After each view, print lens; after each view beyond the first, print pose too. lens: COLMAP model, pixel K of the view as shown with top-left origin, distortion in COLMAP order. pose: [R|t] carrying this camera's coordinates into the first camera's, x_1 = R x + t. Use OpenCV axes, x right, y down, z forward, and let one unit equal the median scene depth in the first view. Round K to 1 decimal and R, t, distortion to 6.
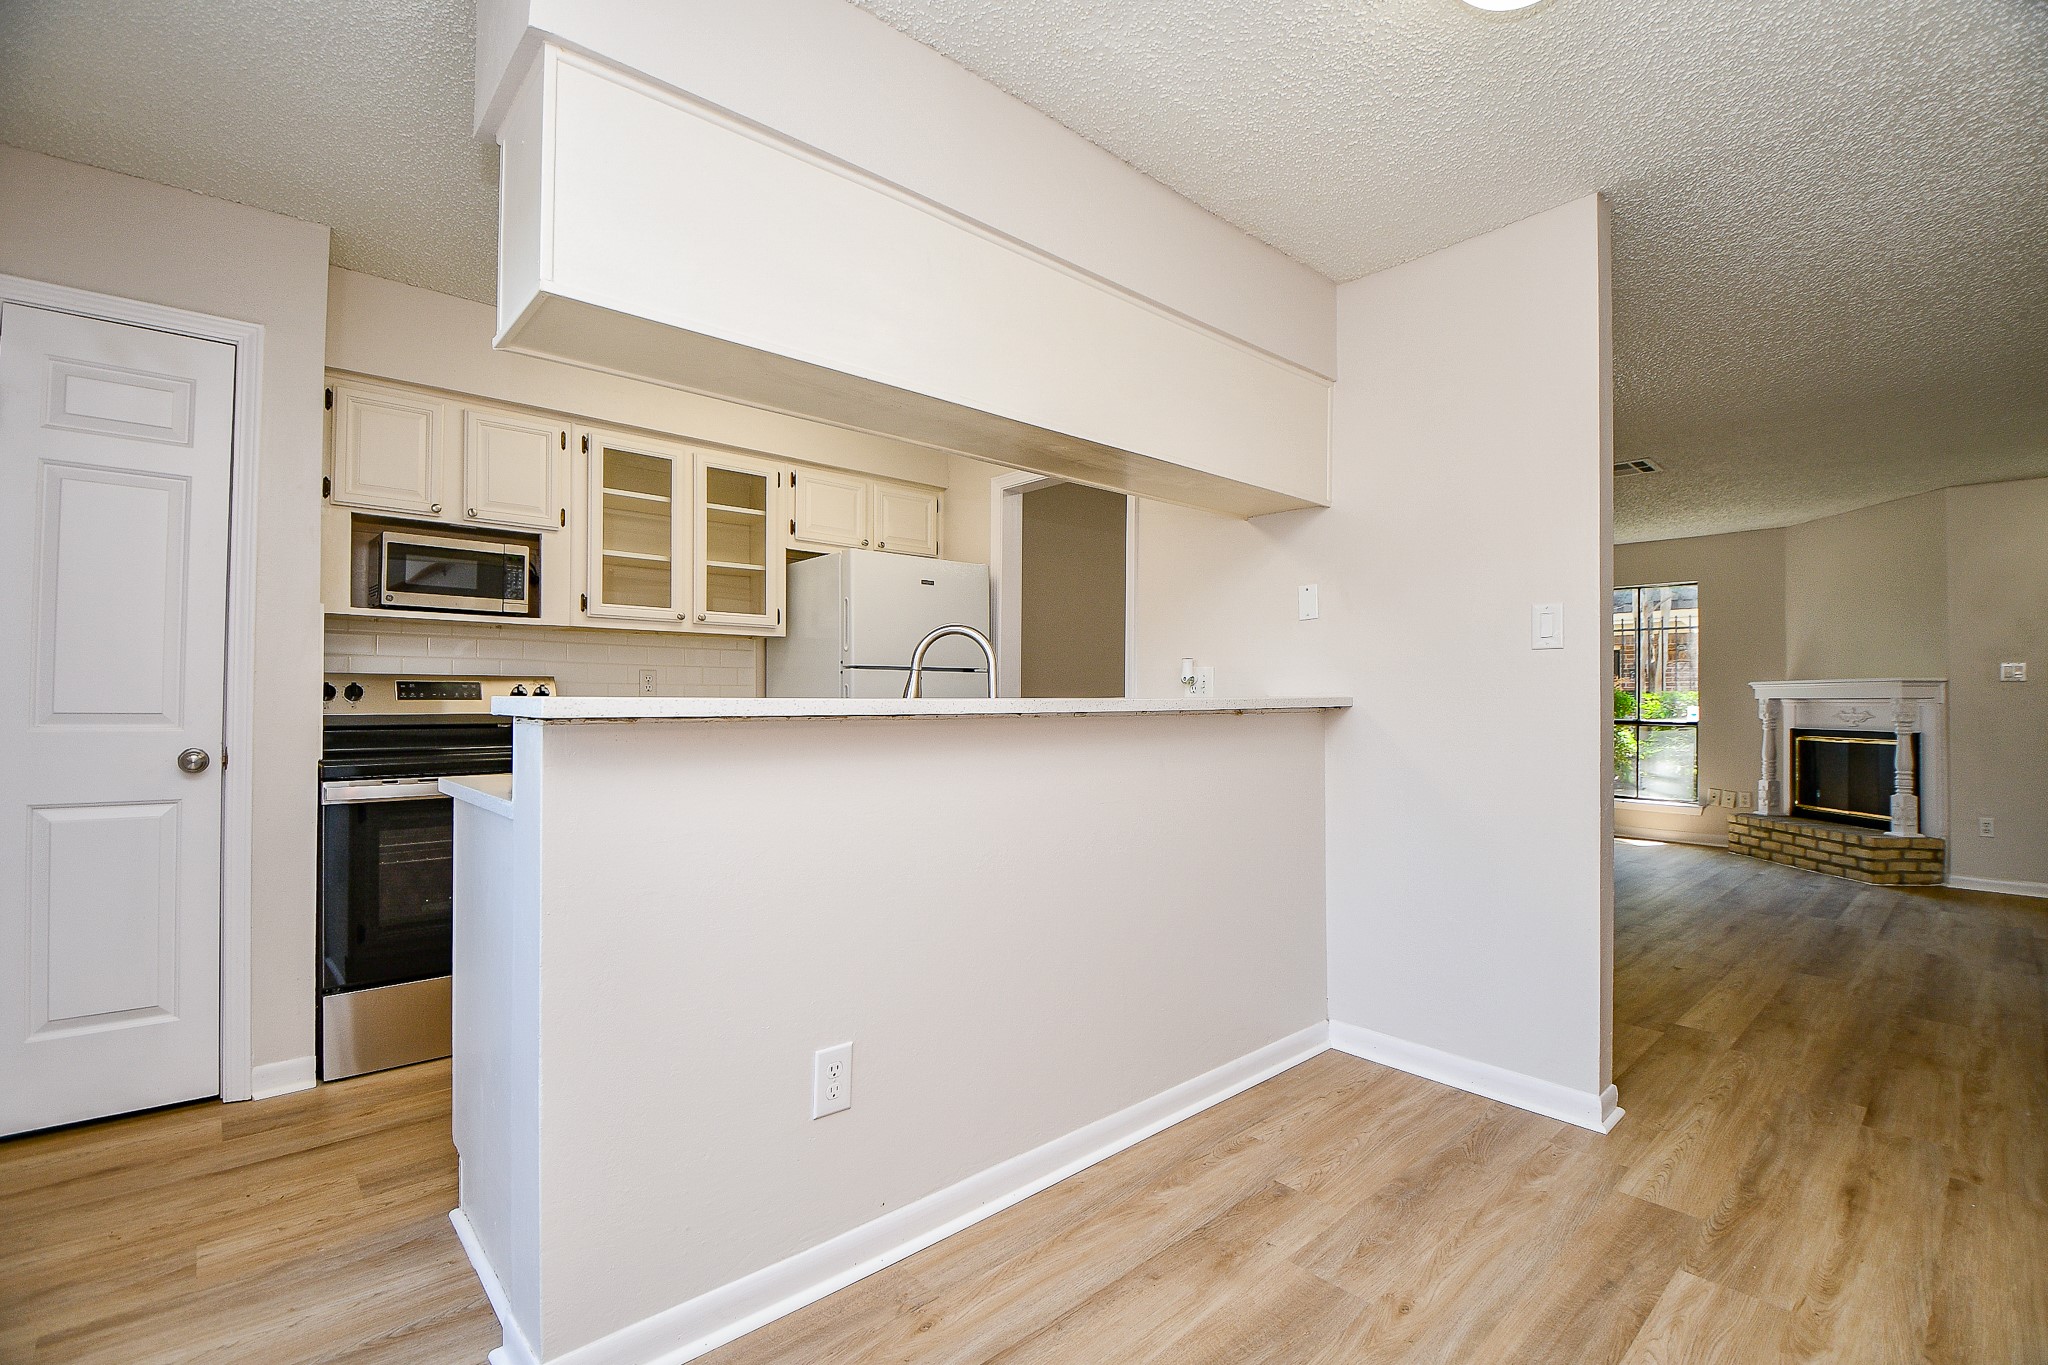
lens RADIAL K [[907.2, 0, 1041.2], [0, 907.2, 687.3], [0, 0, 1]] dist [0.013850, -0.027724]
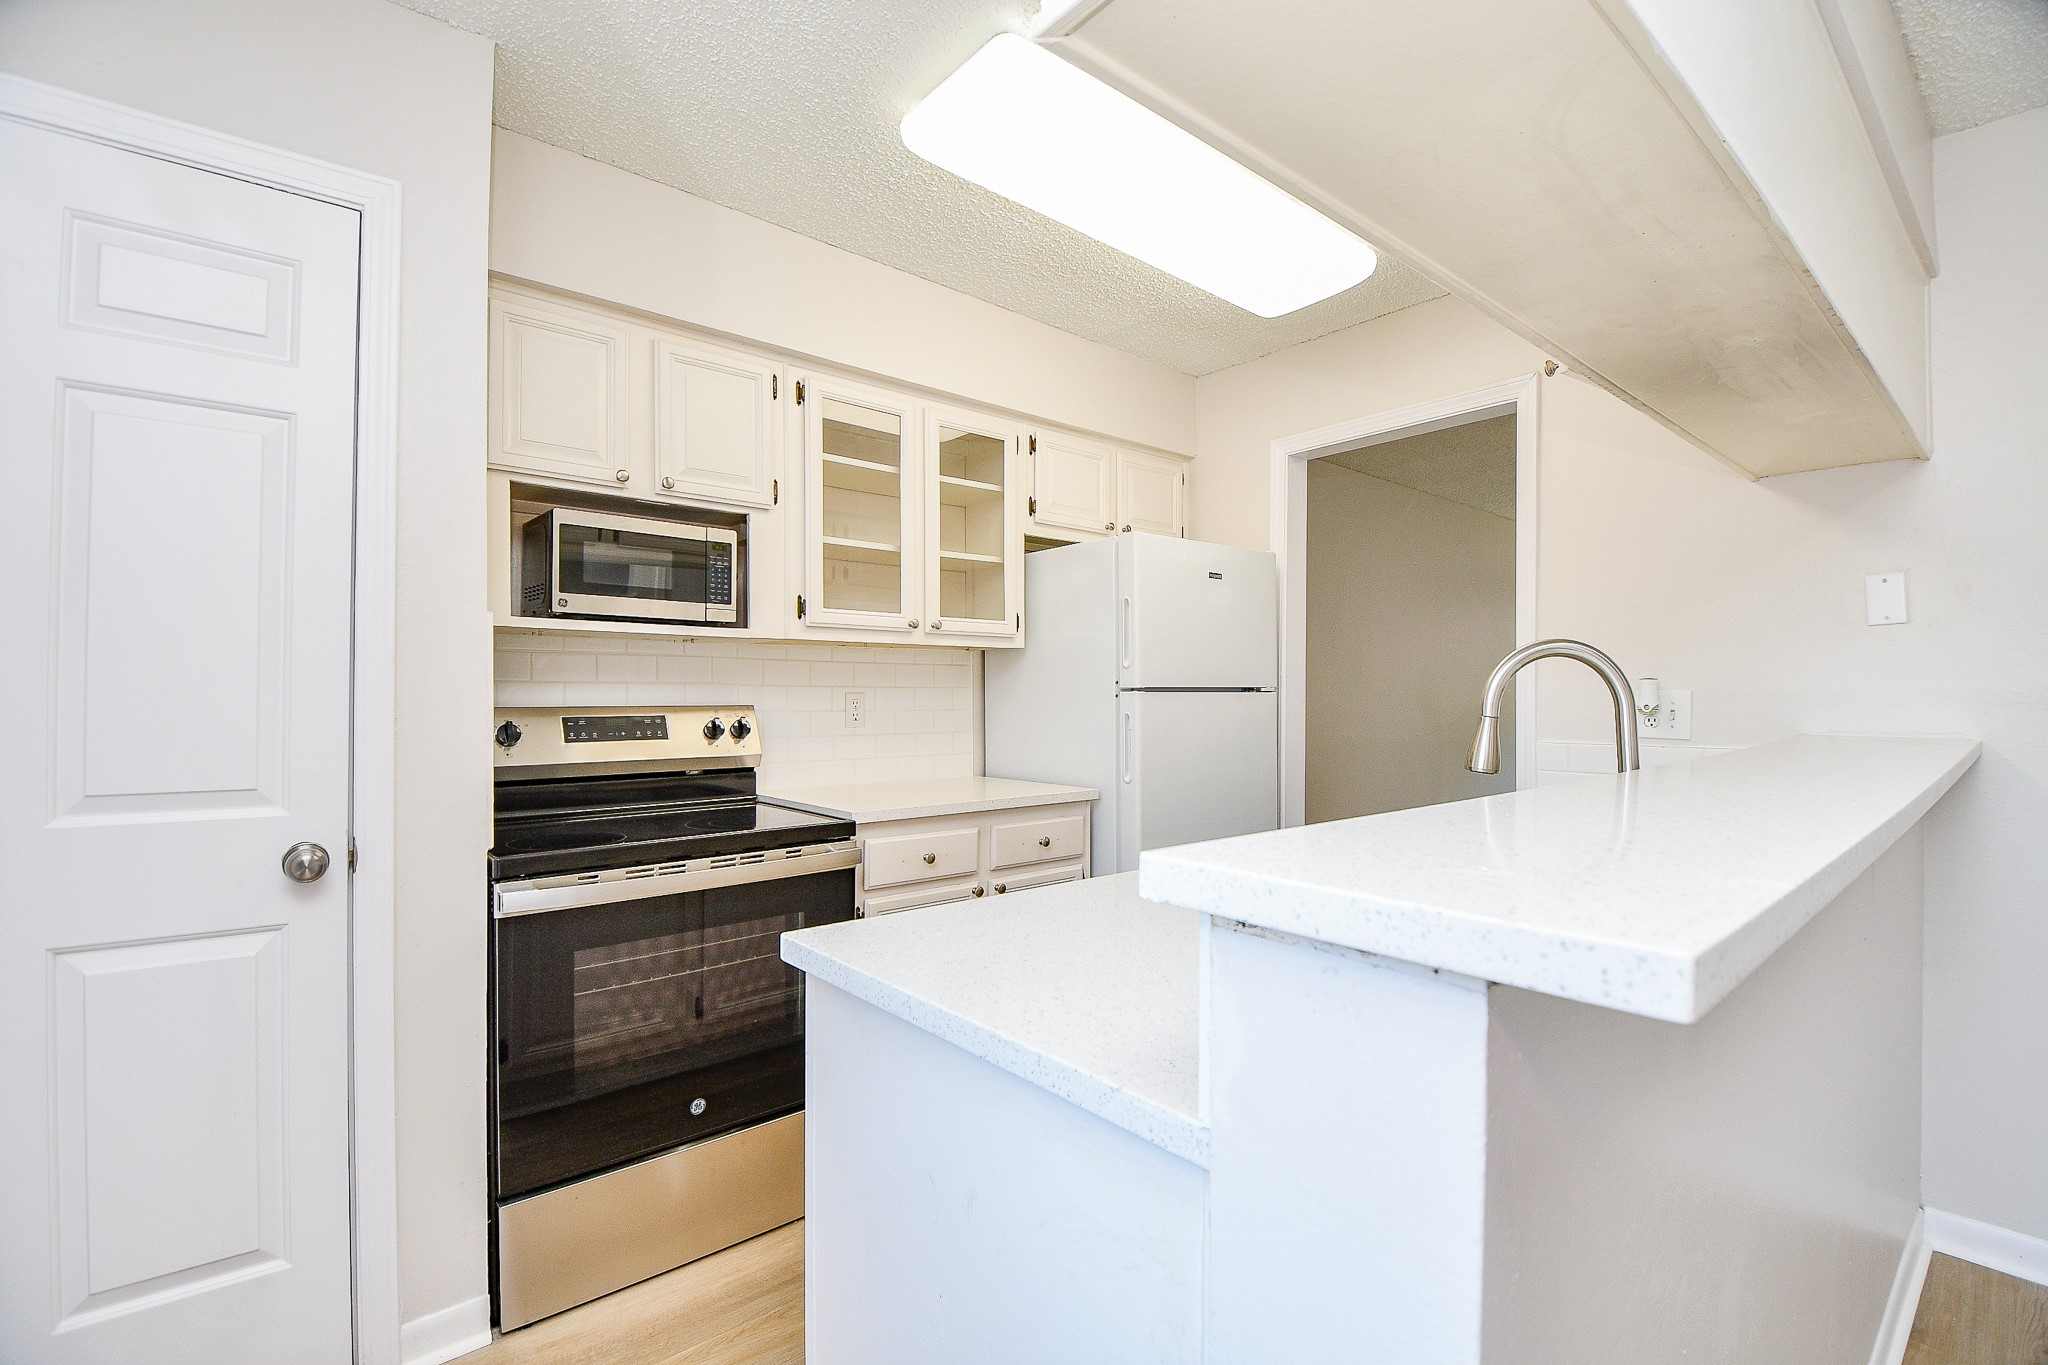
lens RADIAL K [[895.1, 0, 1032.0], [0, 895.1, 690.5], [0, 0, 1]] dist [0.014186, -0.028772]
pose [[0.999300, -0.004602, -0.037123, -0.294054], [0.004897, 0.999957, 0.007857, -0.030411], [0.037085, -0.008033, 0.999280, 0.282430]]
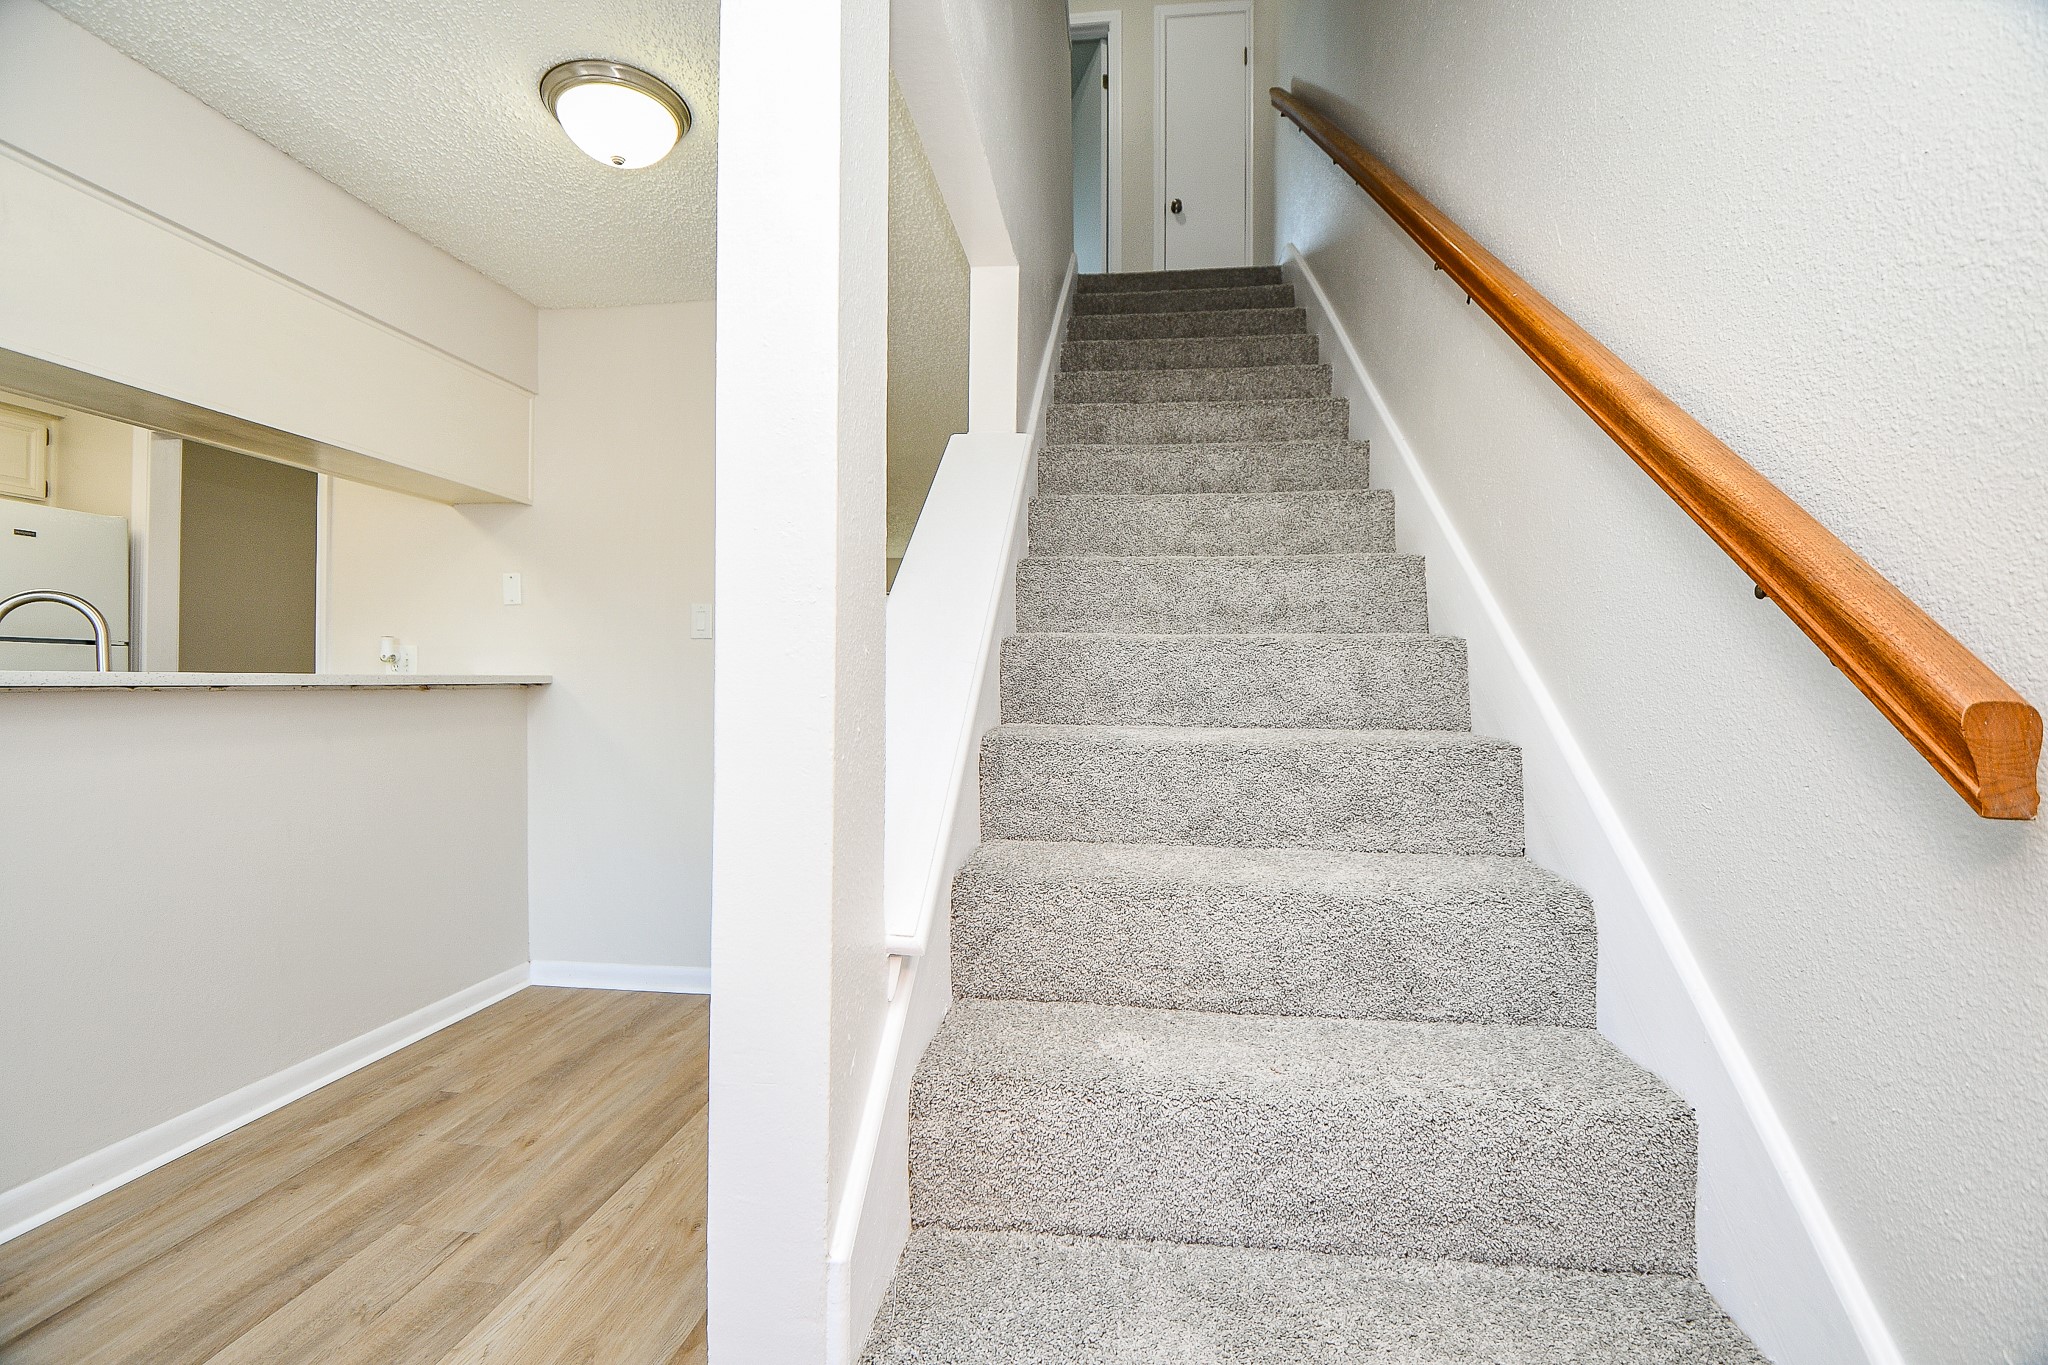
lens RADIAL K [[912.2, 0, 1022.0], [0, 912.2, 687.5], [0, 0, 1]] dist [-0.000343, -0.011641]
pose [[0.767434, -0.001236, 0.641127, 0.054546], [-0.009366, 0.999870, 0.013138, 0.004951], [-0.641060, -0.016088, 0.767322, -0.227408]]
